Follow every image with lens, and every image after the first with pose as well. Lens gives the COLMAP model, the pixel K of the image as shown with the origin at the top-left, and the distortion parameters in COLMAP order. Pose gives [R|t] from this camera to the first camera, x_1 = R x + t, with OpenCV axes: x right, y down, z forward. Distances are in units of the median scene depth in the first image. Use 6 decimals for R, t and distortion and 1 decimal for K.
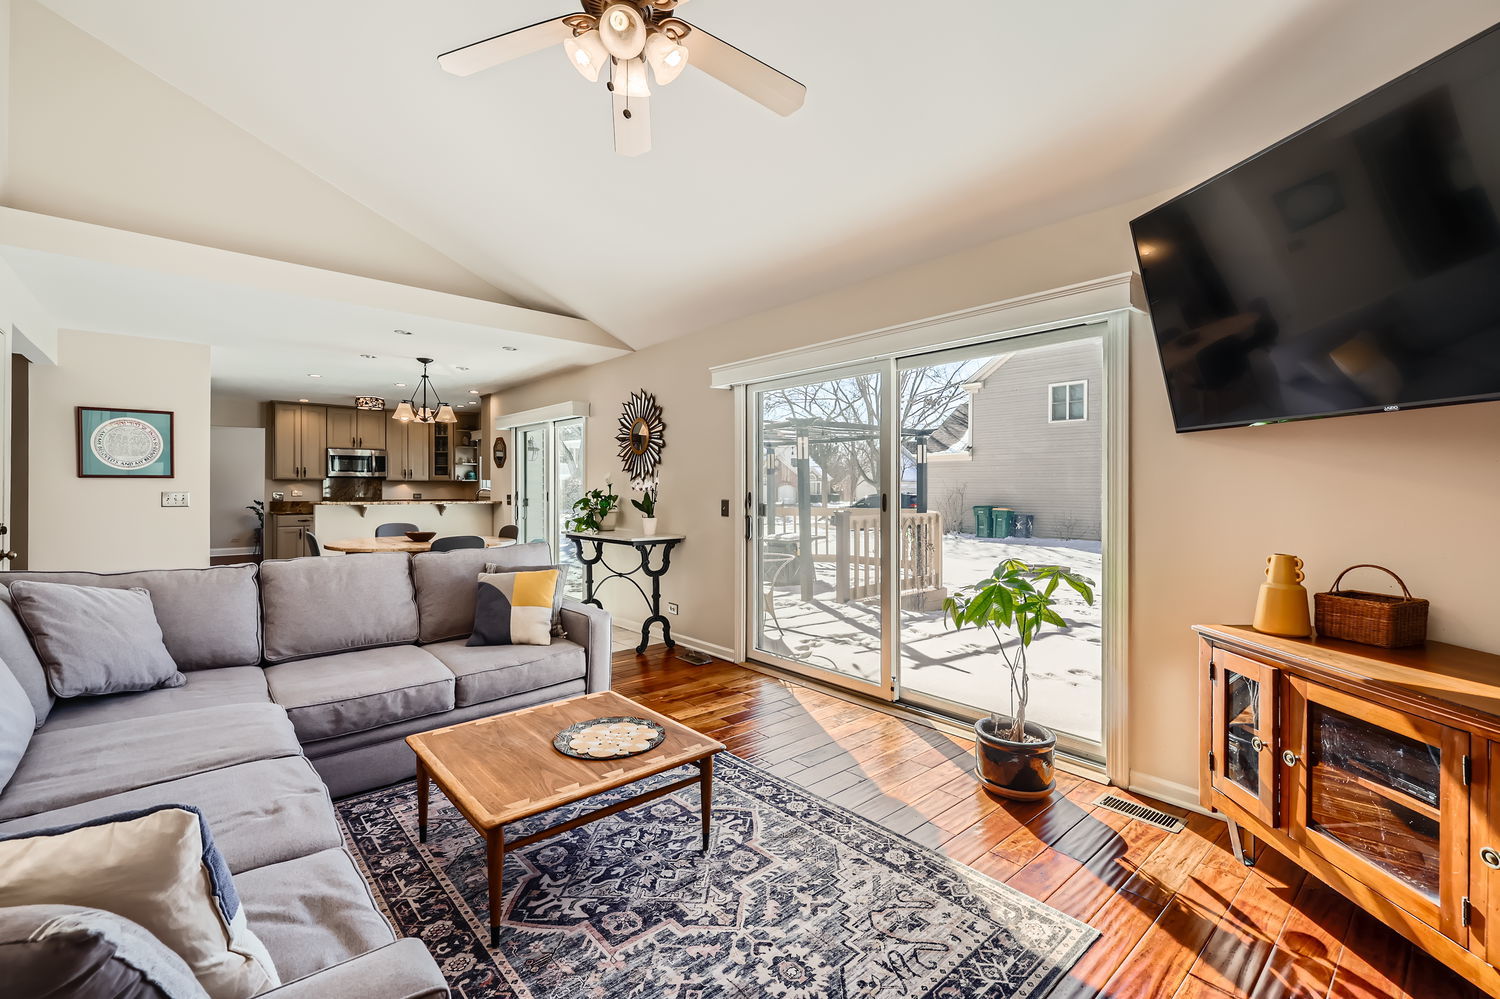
lens RADIAL K [[654.8, 0, 767.4], [0, 654.8, 486.5], [0, 0, 1]] dist [0.003271, 0.000415]
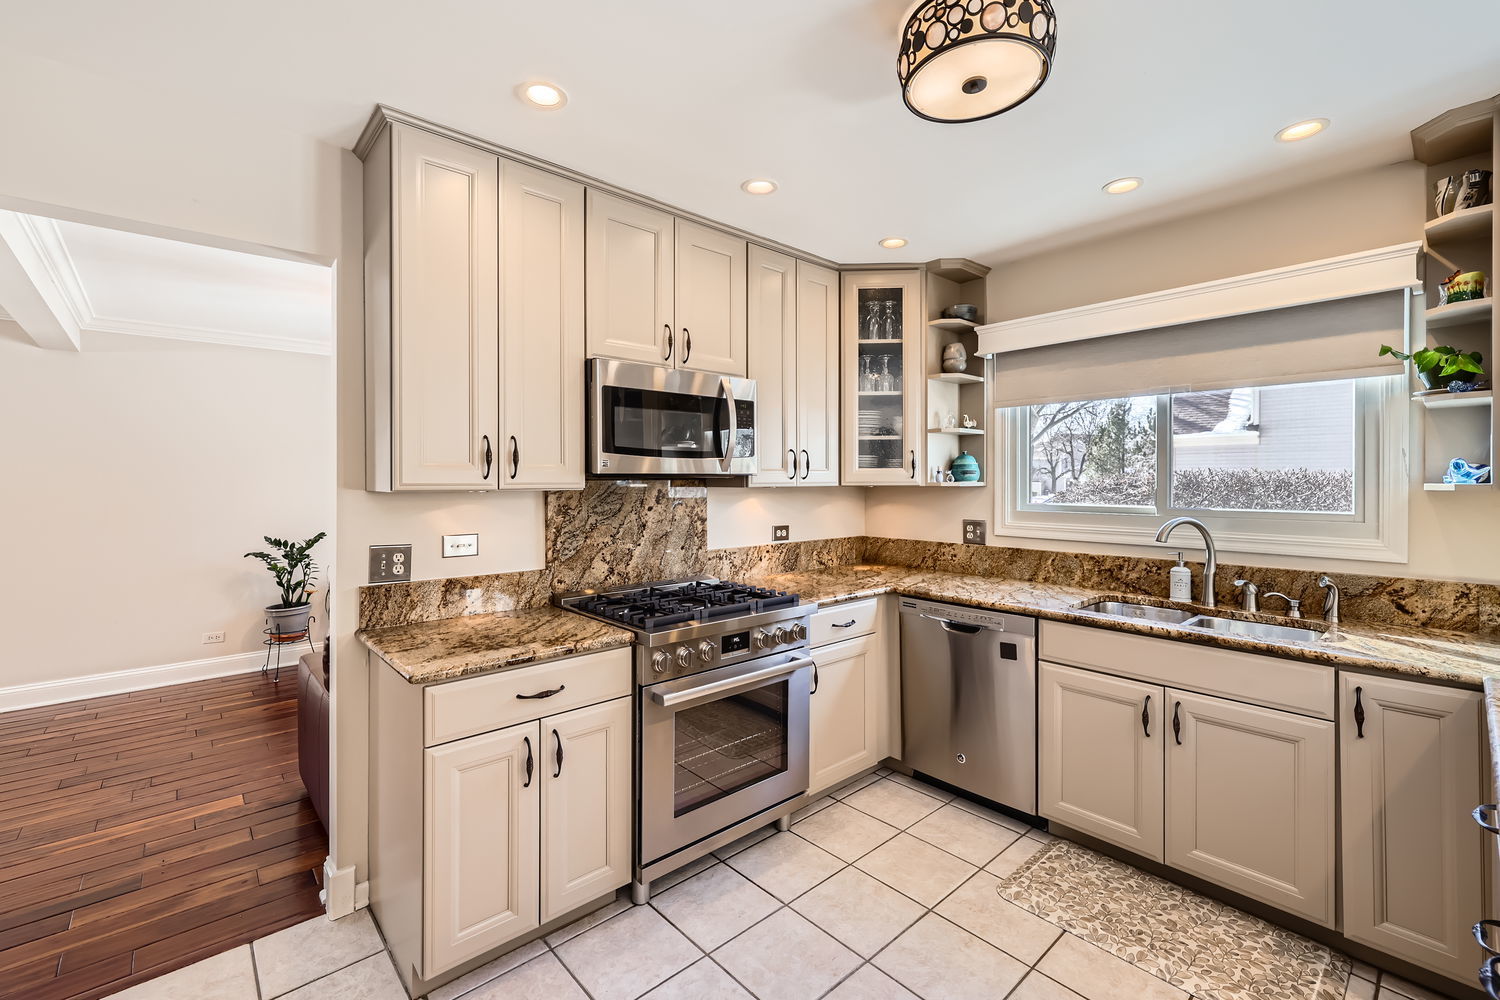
lens RADIAL K [[654.8, 0, 752.6], [0, 654.8, 483.8], [0, 0, 1]] dist [0.003271, 0.000415]
pose [[0.999995, -0.003206, -0.000272, -0.567316], [0.003207, 0.999971, 0.006917, -0.012461], [0.000249, -0.006918, 0.999976, 0.704107]]
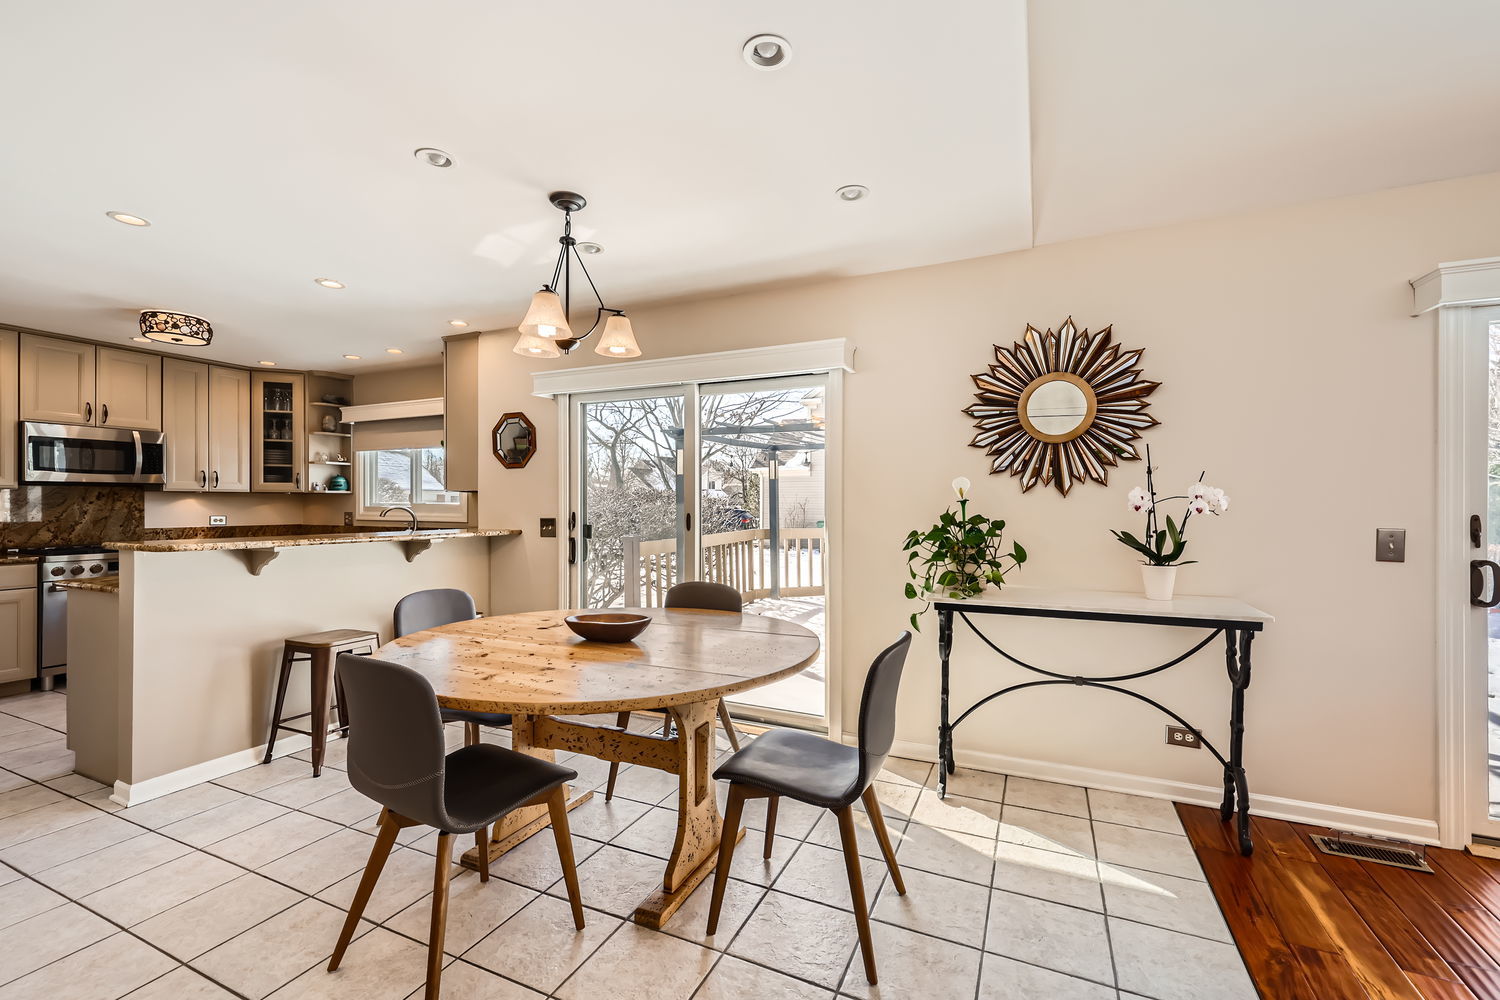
lens RADIAL K [[654.8, 0, 774.3], [0, 654.8, 501.2], [0, 0, 1]] dist [0.003271, 0.000415]
pose [[0.920041, 0.002847, 0.391812, -0.335538], [-0.001284, 0.999990, -0.004252, 0.000323], [-0.391820, 0.003409, 0.920036, 0.334177]]
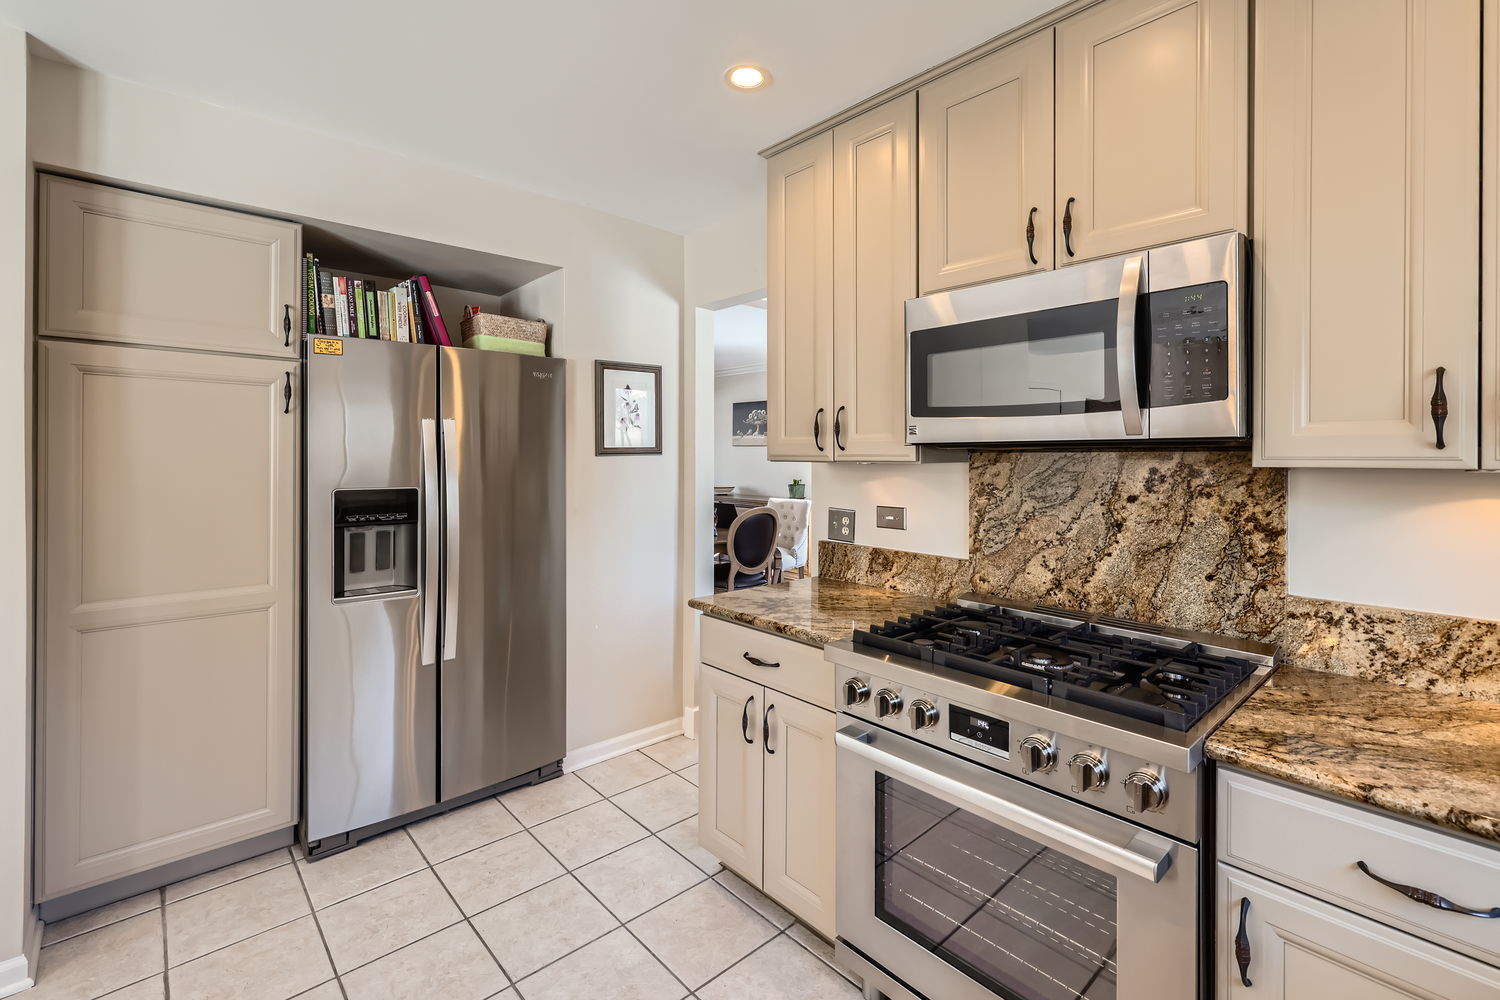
lens RADIAL K [[654.8, 0, 716.1], [0, 654.8, 453.2], [0, 0, 1]] dist [0.003271, 0.000415]
pose [[-0.028990, -0.000785, -0.999579, -0.439178], [0.001916, 0.999998, -0.000841, -0.011893], [0.999578, -0.001939, -0.028989, 0.880177]]
